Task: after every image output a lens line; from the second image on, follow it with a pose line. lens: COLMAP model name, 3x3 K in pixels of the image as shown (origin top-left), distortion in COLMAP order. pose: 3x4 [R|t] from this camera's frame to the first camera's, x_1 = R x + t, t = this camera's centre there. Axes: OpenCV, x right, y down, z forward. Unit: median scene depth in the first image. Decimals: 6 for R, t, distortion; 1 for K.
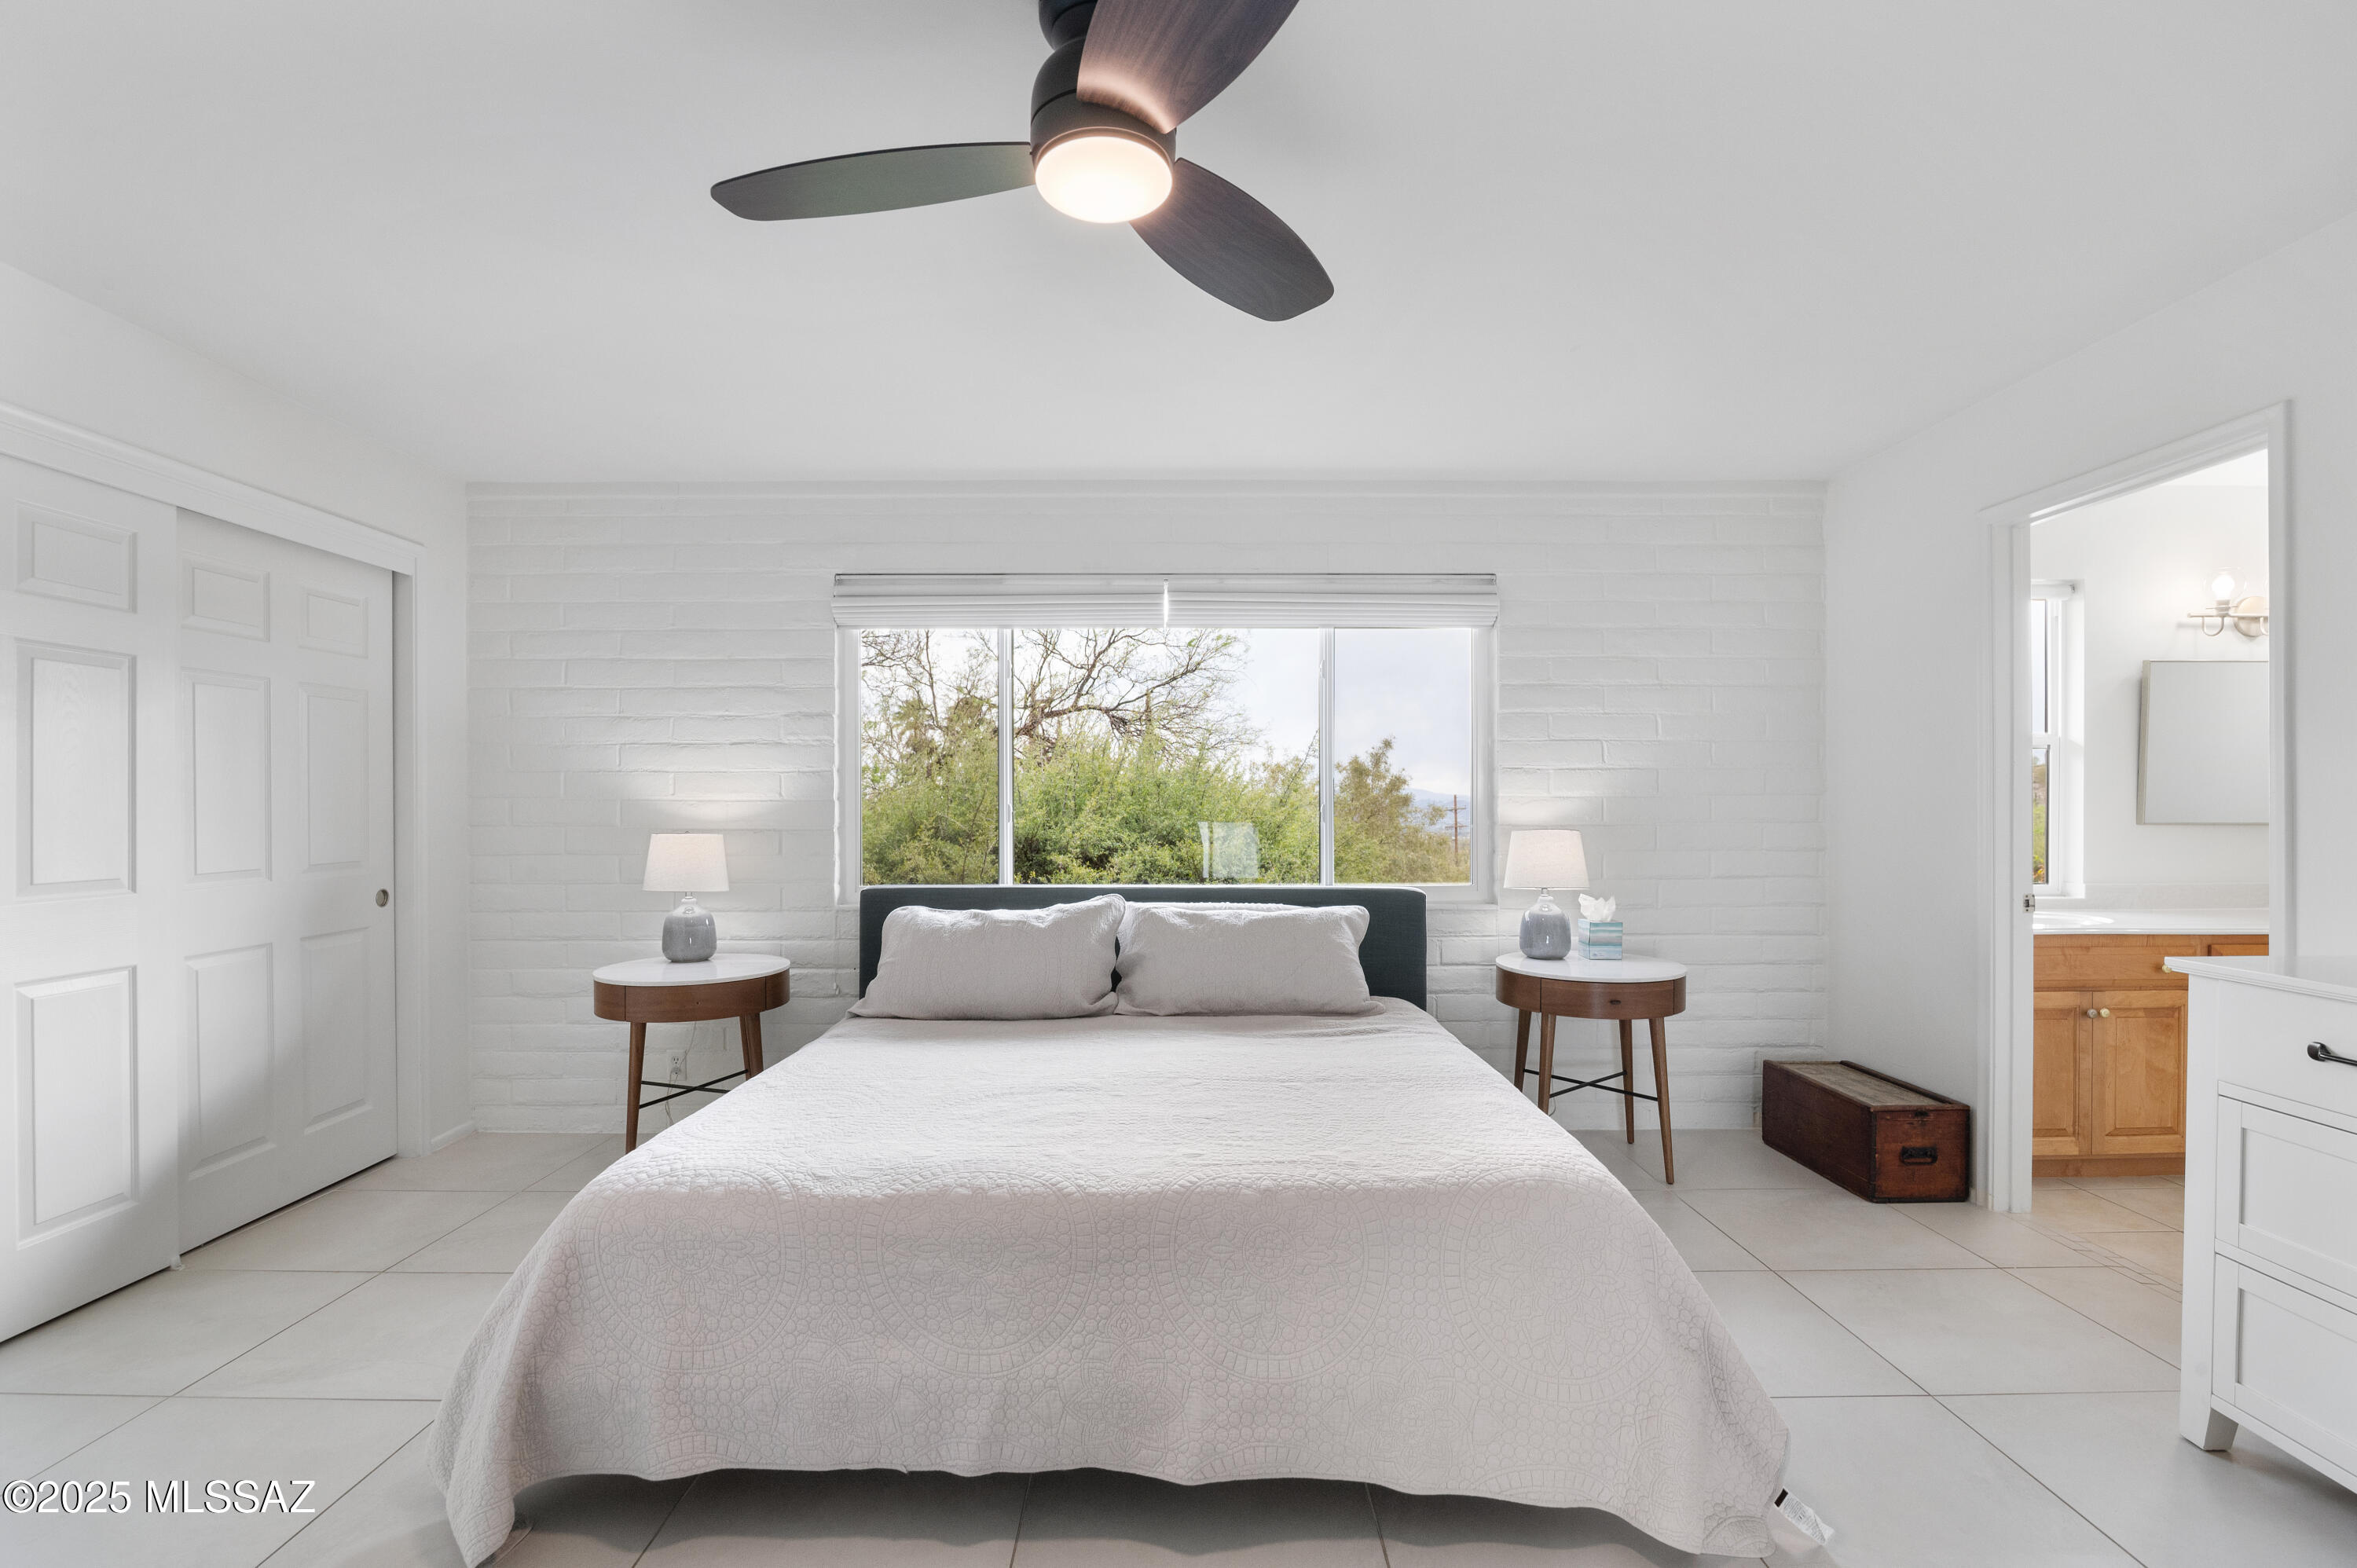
lens RADIAL K [[1109.3, 0, 1175.9], [0, 1109.3, 799.3], [0, 0, 1]] dist [-0.020844, 0.002547]
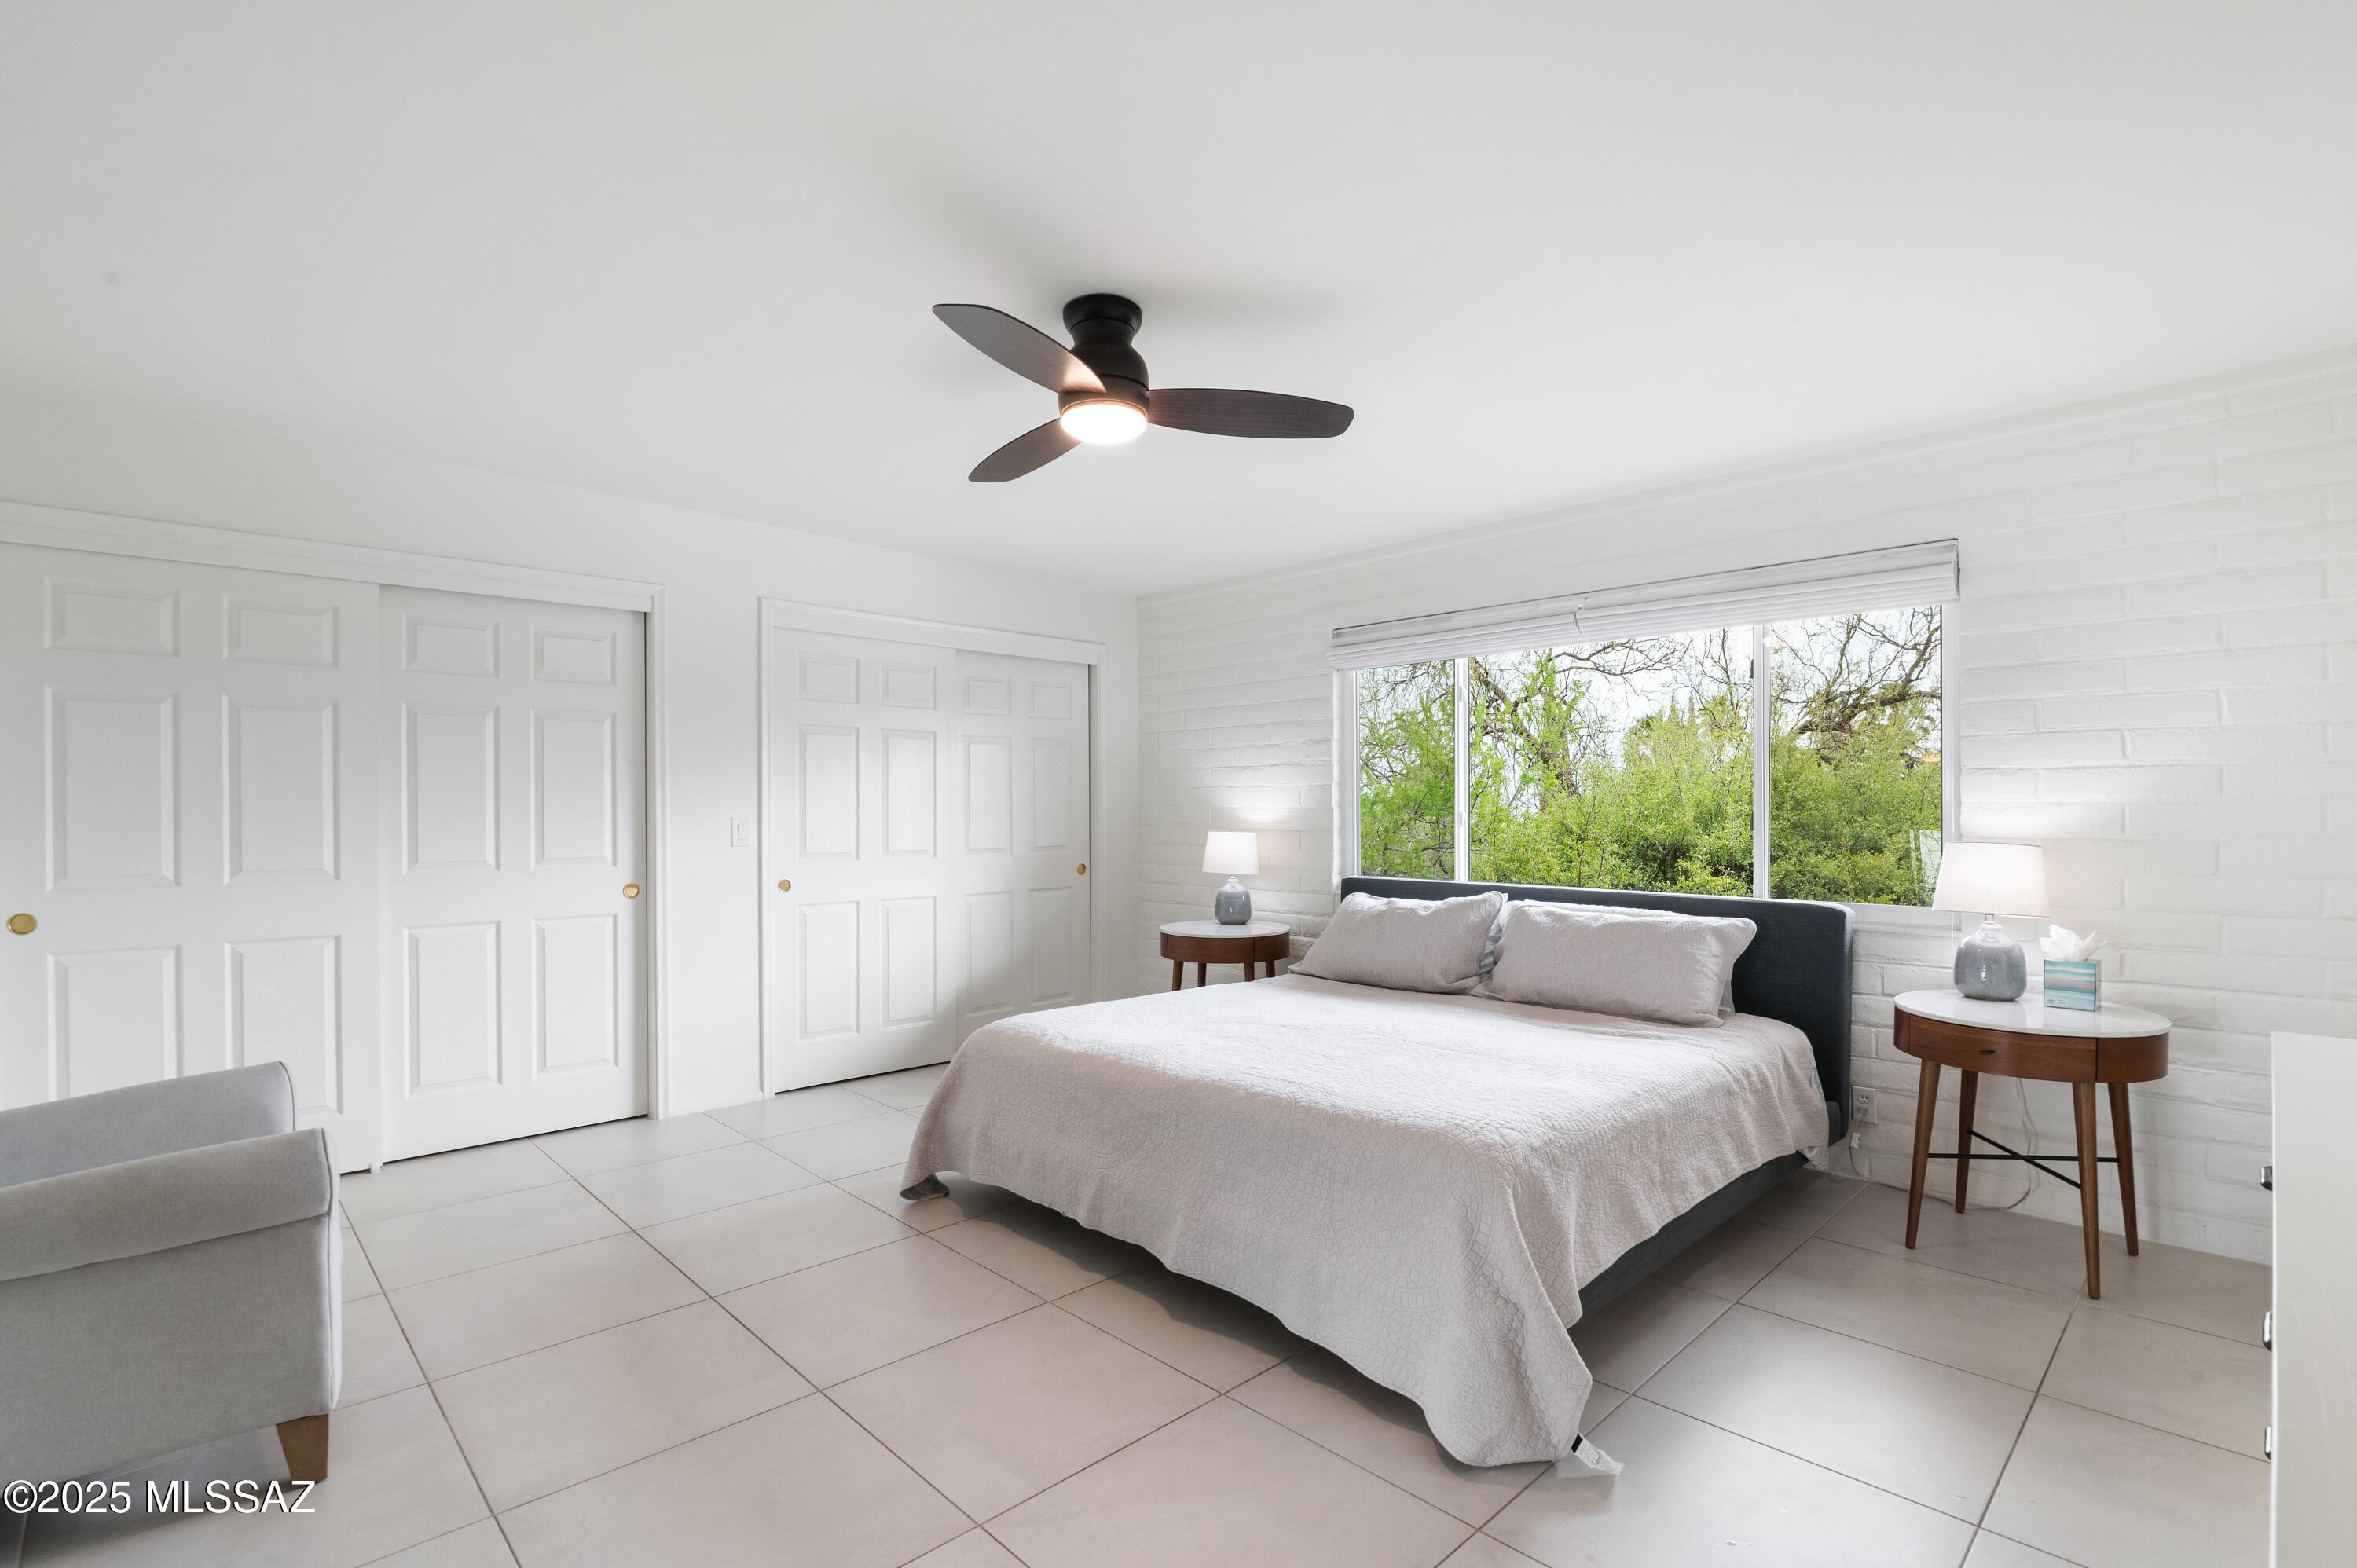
lens RADIAL K [[1109.3, 0, 1154.3], [0, 1109.3, 793.8], [0, 0, 1]] dist [-0.020844, 0.002547]
pose [[0.676855, -0.009426, -0.736056, 0.539882], [0.004163, 0.999951, -0.008977, -0.004790], [0.736105, 0.003012, 0.676861, -0.015346]]
